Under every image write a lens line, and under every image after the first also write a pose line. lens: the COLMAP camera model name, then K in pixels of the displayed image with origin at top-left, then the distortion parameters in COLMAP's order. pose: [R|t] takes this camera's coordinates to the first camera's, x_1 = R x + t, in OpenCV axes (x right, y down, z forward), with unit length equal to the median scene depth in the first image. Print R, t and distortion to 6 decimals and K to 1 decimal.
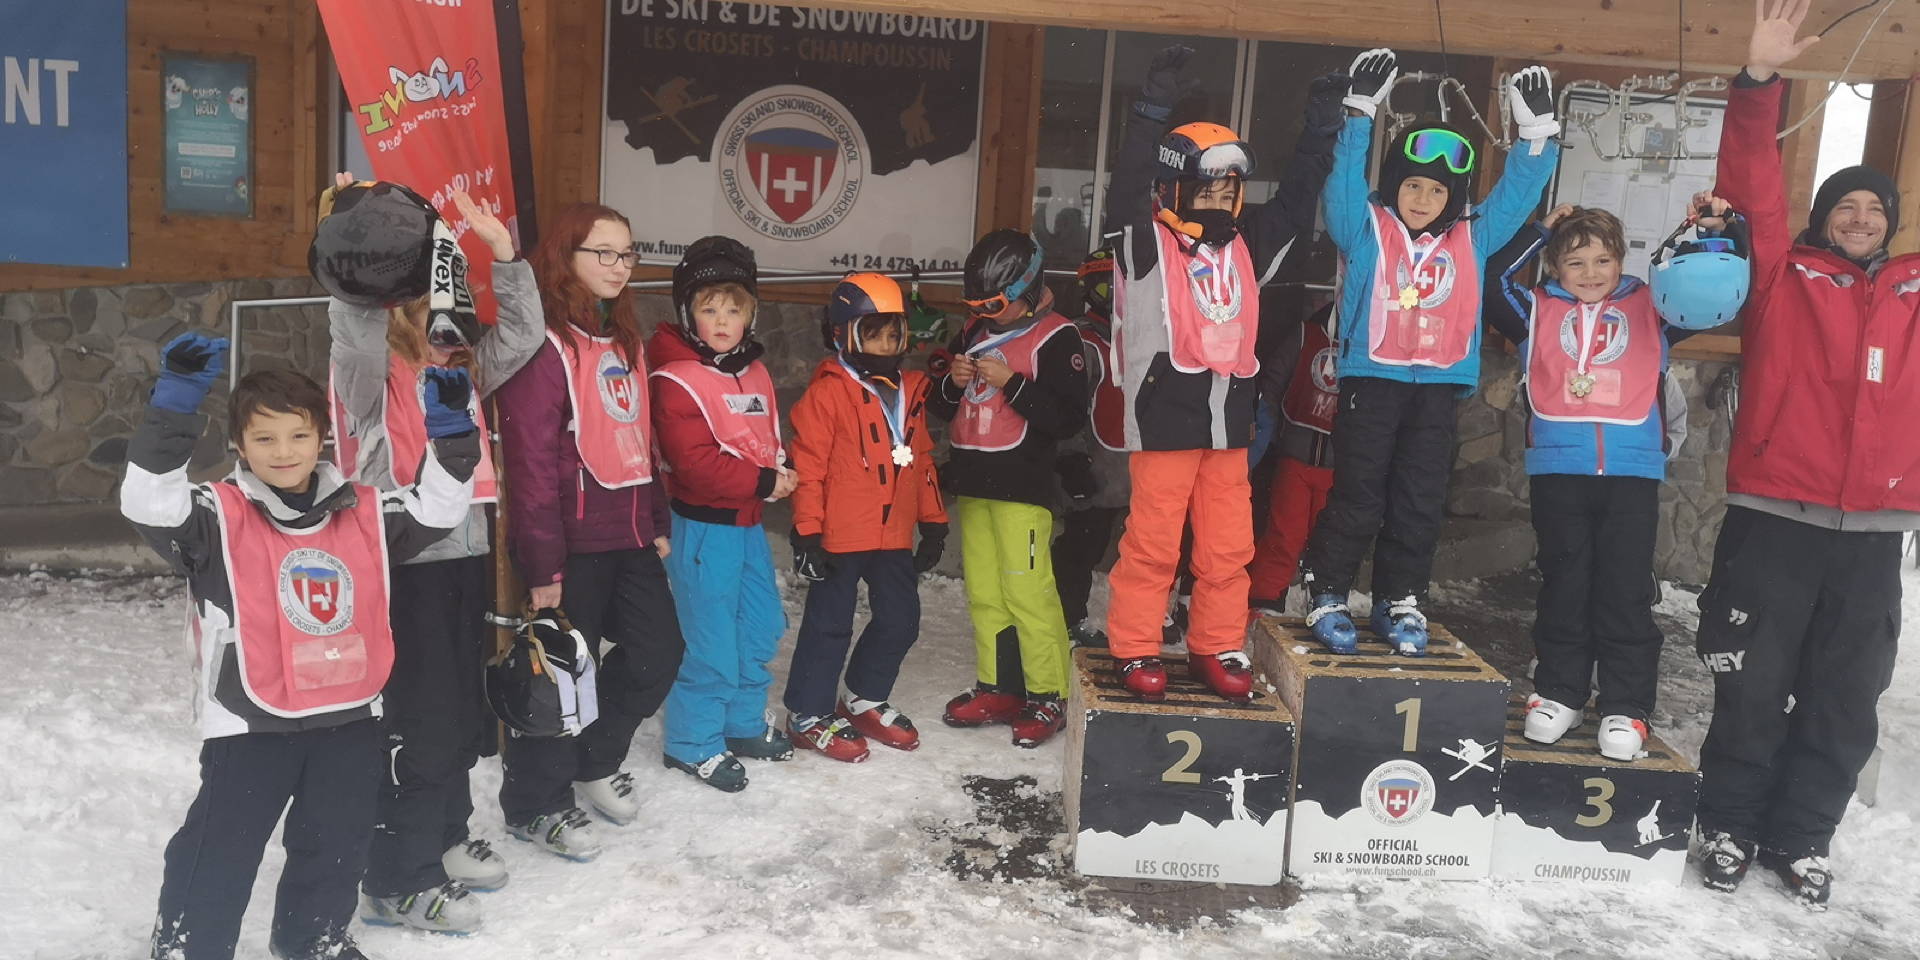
lens RADIAL K [[1550.1, 0, 957.1], [0, 1550.1, 498.8], [0, 0, 1]] dist [-0.013182, -0.039128]
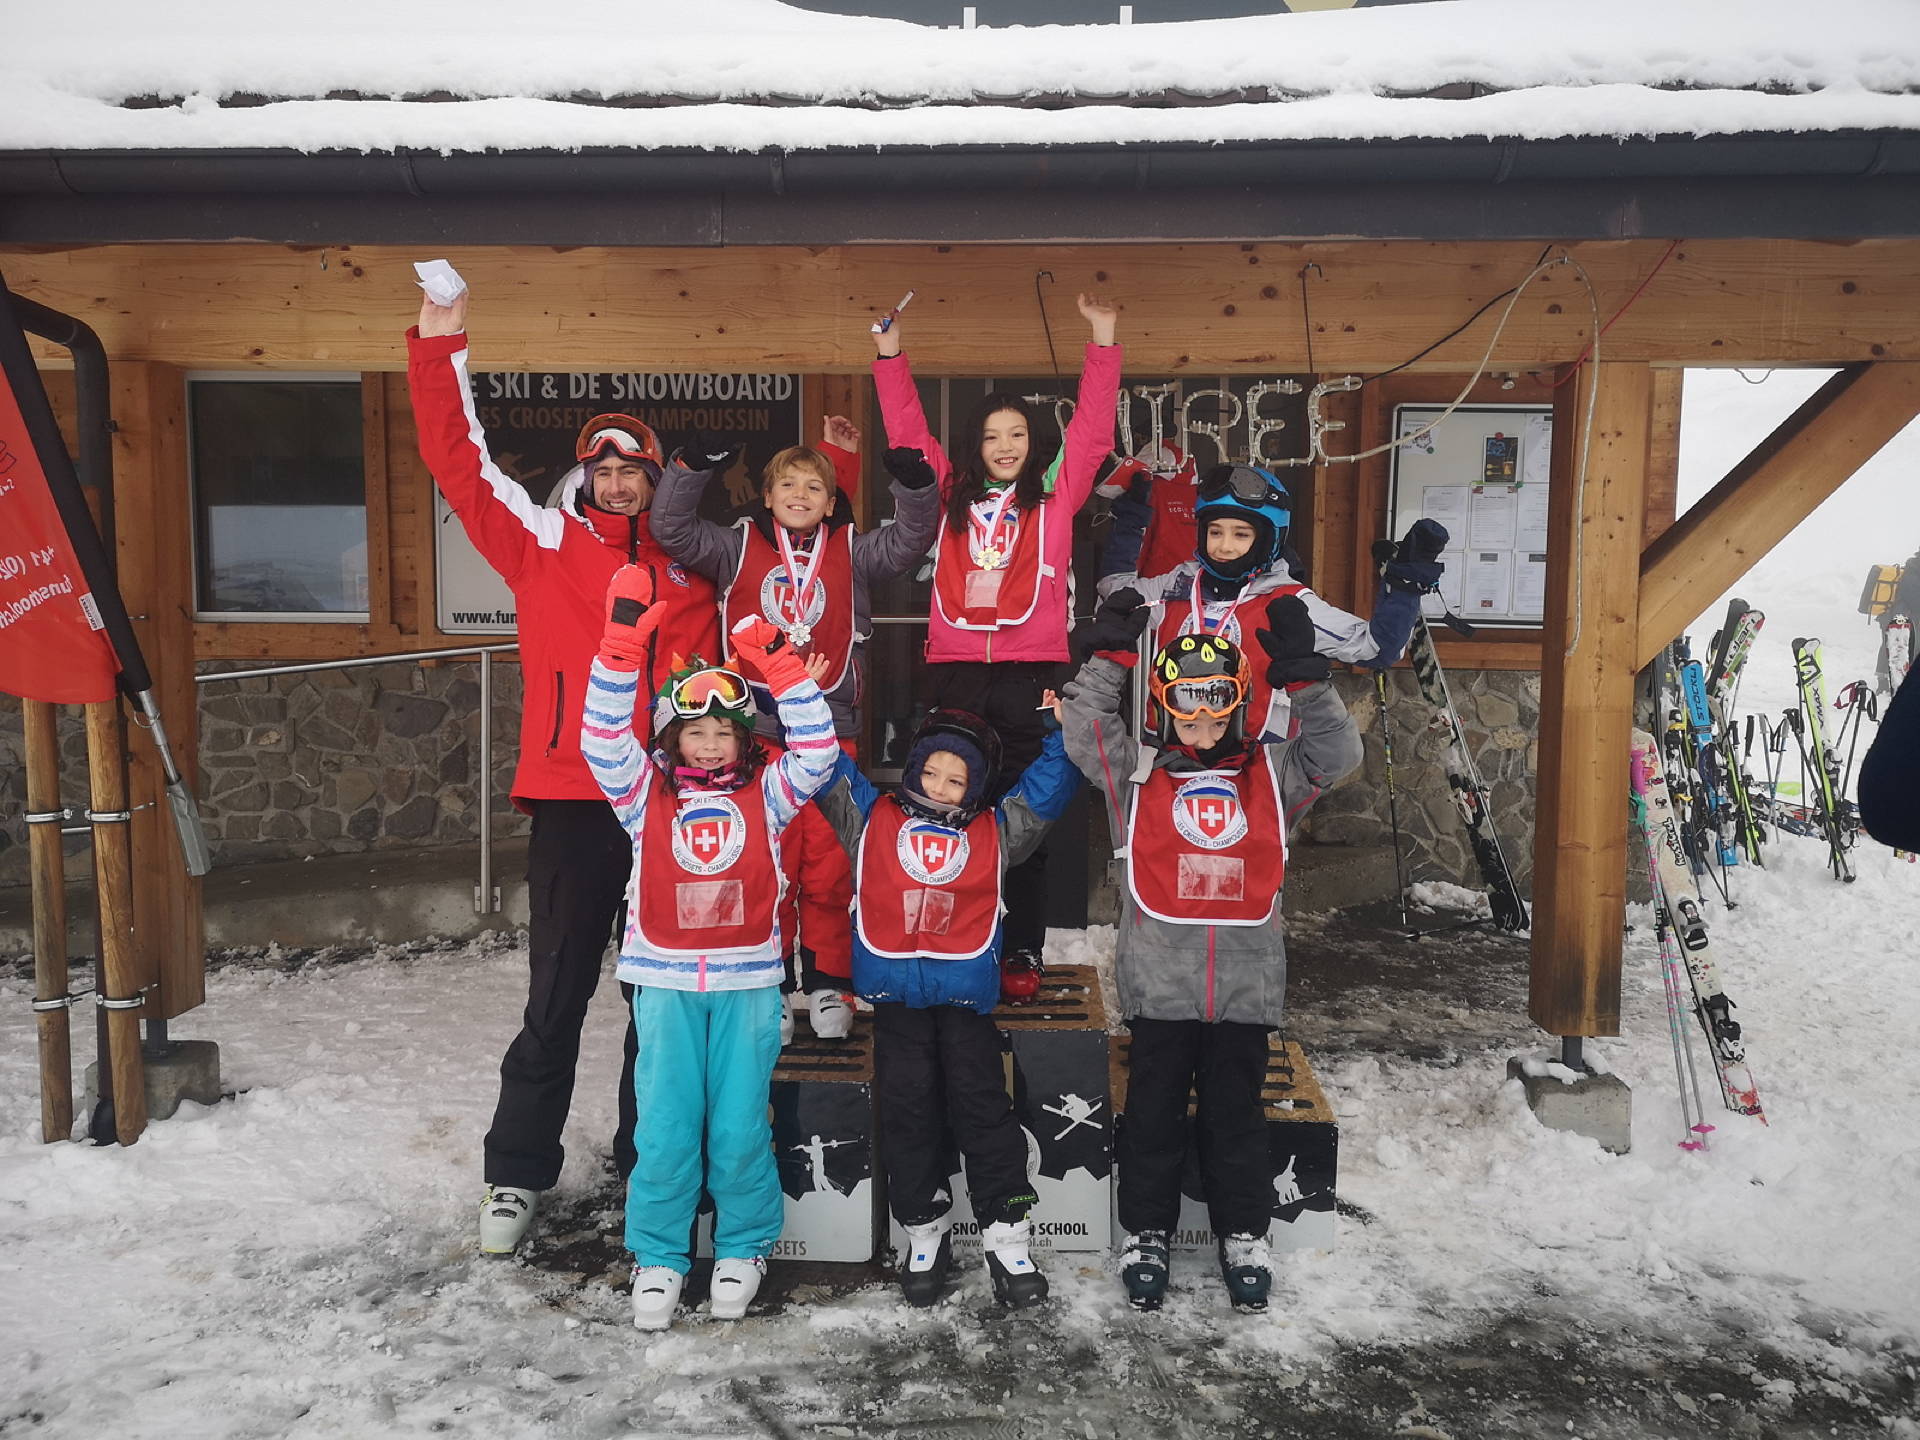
lens RADIAL K [[1492.8, 0, 959.2], [0, 1492.8, 710.7], [0, 0, 1]] dist [0.003788, 0.004998]
pose [[0.996252, -0.052655, -0.068628, 0.301726], [0.046292, 0.994755, -0.091214, 0.005202], [0.073071, 0.087695, 0.993464, 0.079162]]
